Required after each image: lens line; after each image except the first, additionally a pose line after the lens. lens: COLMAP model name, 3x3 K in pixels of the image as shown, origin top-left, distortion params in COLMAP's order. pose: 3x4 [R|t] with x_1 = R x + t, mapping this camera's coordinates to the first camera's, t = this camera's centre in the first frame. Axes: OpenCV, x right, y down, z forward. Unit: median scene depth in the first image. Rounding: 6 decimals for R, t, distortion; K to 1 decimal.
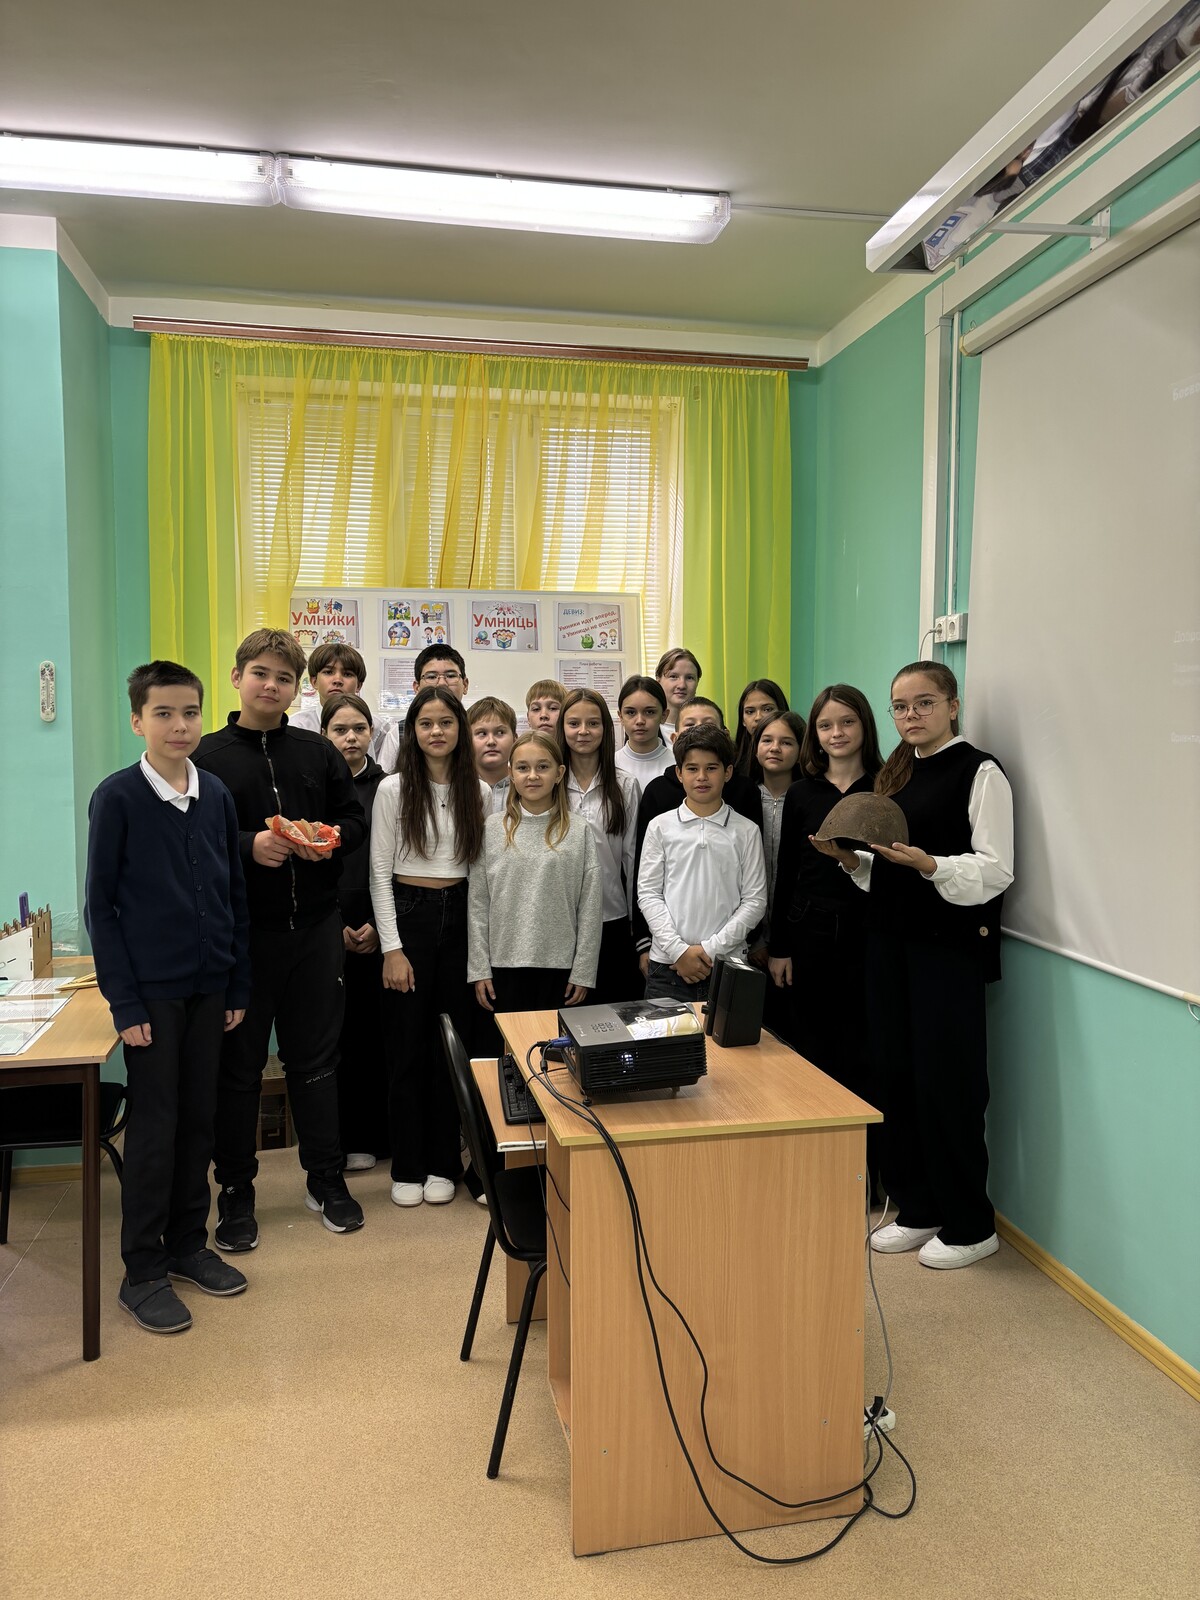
lens RADIAL K [[1200.9, 0, 606.4], [0, 1200.9, 809.5], [0, 0, 1]] dist [0.026672, -0.022053]
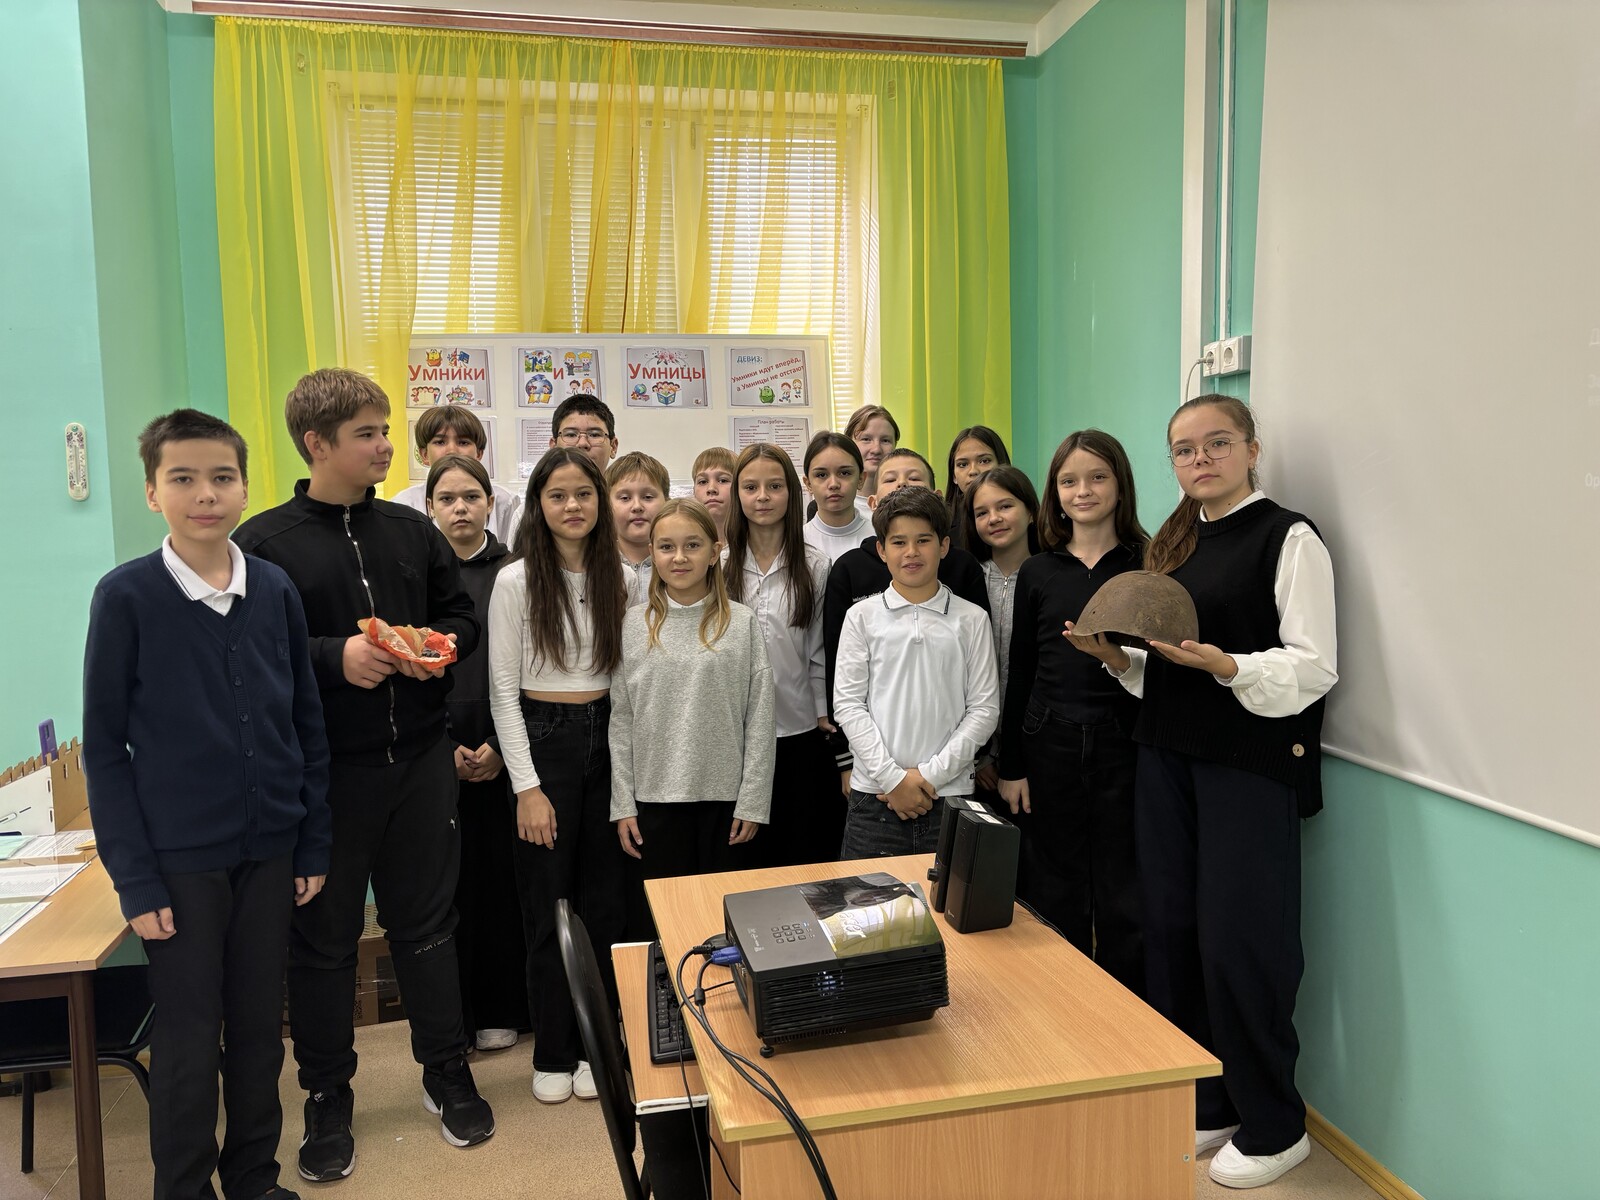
lens RADIAL K [[1200.9, 0, 792.8], [0, 1200.9, 585.5], [0, 0, 1]] dist [0.026672, -0.022053]
pose [[0.999753, -0.021849, -0.004161, 0.004166], [0.021836, 0.999757, -0.003013, -0.005191], [0.004226, 0.002922, 0.999987, 0.221875]]
